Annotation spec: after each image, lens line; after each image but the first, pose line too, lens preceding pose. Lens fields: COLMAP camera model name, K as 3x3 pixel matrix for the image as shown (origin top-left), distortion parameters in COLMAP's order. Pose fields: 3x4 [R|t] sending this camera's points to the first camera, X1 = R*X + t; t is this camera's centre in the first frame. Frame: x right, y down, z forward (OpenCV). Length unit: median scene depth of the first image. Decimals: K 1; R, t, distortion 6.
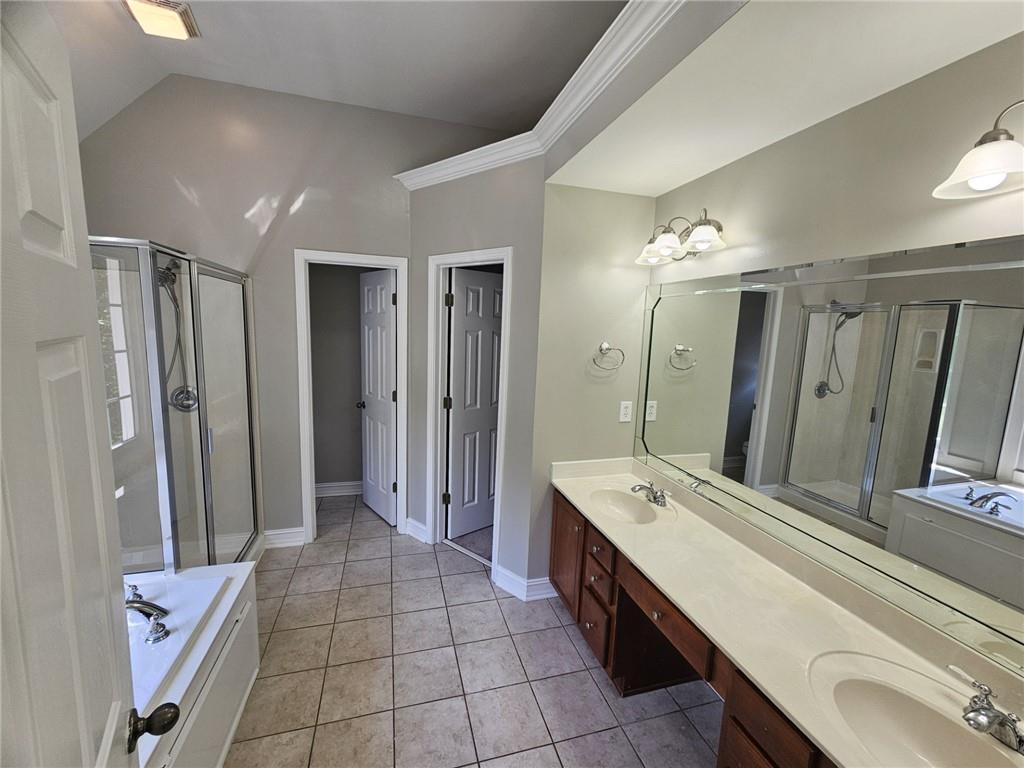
lens RADIAL K [[419.6, 0, 512.0], [0, 419.6, 384.0], [0, 0, 1]] dist [0.001842, 0.000351]
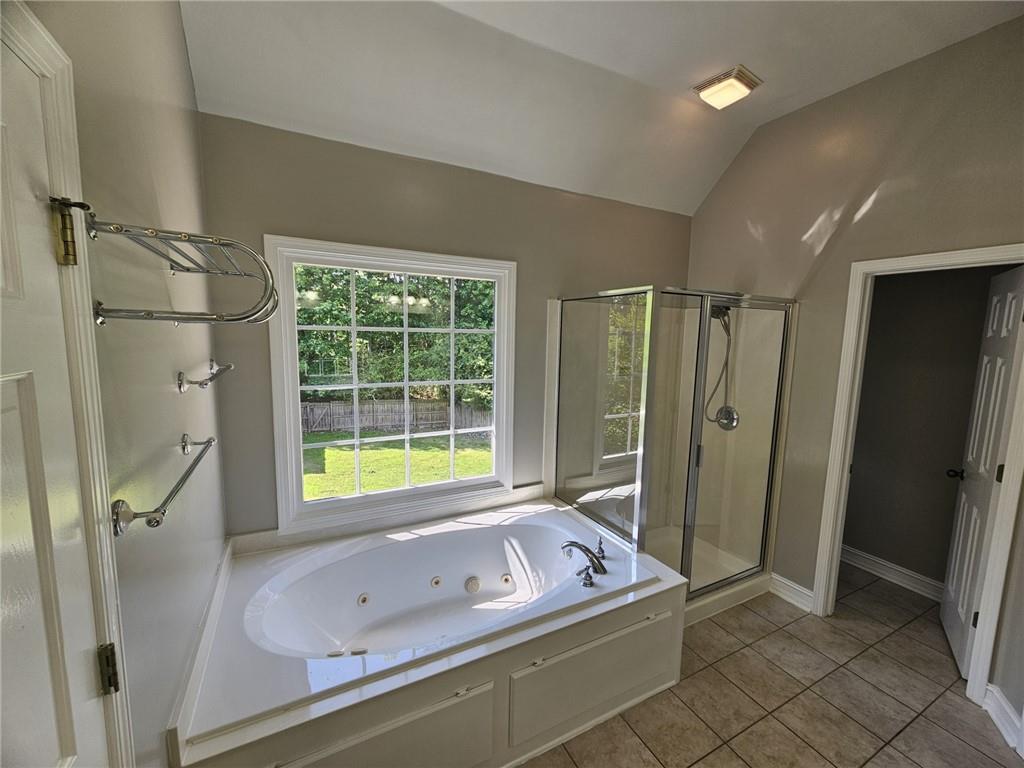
lens RADIAL K [[419.6, 0, 512.0], [0, 419.6, 384.0], [0, 0, 1]] dist [0.001842, 0.000351]
pose [[0.201063, 0.087556, -0.975658, 0.188517], [-0.147223, 0.987386, 0.058269, -0.035352], [0.968452, 0.131923, 0.211417, 0.211645]]
